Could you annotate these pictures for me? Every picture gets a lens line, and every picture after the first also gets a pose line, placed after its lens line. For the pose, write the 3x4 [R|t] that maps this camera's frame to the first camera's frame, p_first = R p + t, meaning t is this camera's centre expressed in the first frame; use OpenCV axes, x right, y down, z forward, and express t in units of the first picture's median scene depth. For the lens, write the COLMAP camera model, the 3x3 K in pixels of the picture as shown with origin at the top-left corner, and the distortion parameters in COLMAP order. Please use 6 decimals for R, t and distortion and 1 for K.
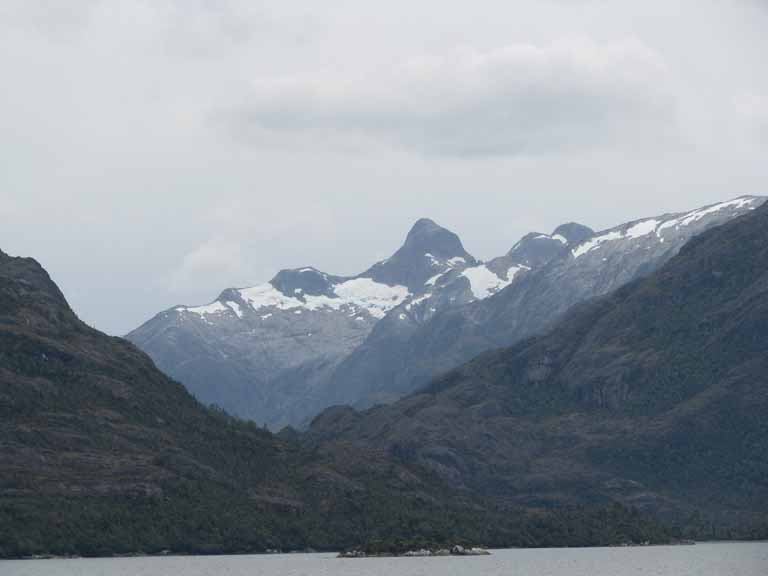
lens RADIAL K [[3321.1, 0, 382.7], [0, 3321.1, 288.3], [0, 0, 1]] dist [0.214038, 0.000000]
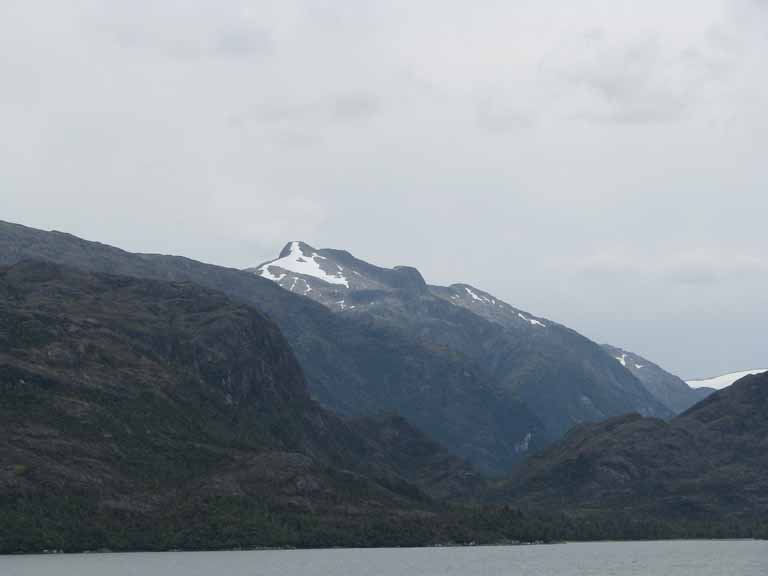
lens RADIAL K [[2423.2, 0, 380.9], [0, 2423.2, 288.5], [0, 0, 1]] dist [0.069852, 0.000000]
pose [[0.956725, -0.025848, -0.289843, 0.188890], [0.019552, 0.999506, -0.024597, 0.007564], [0.290336, 0.017866, 0.956758, 0.147844]]
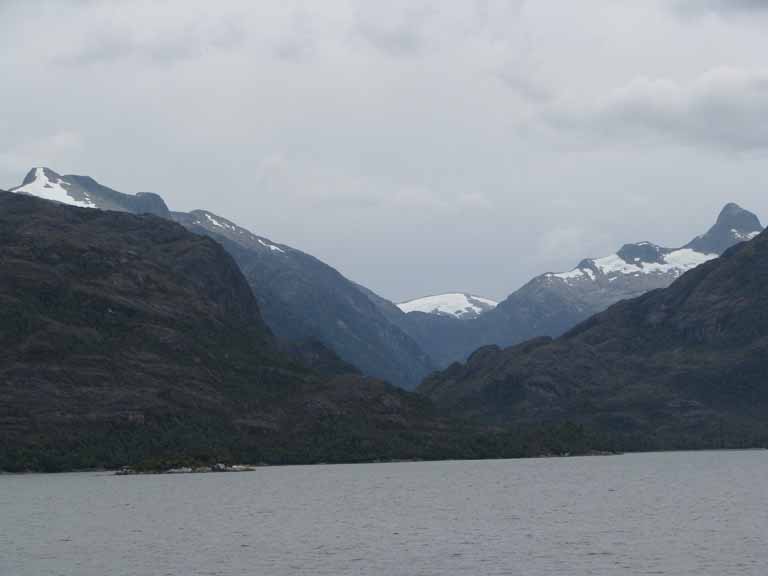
lens RADIAL K [[2423.2, 0, 388.4], [0, 2423.2, 289.6], [0, 0, 1]] dist [0.069852, 0.000000]
pose [[0.988261, -0.019449, -0.151530, 0.099834], [0.021227, 0.999723, 0.010124, 0.003647], [0.151291, -0.013221, 0.988401, 0.072542]]
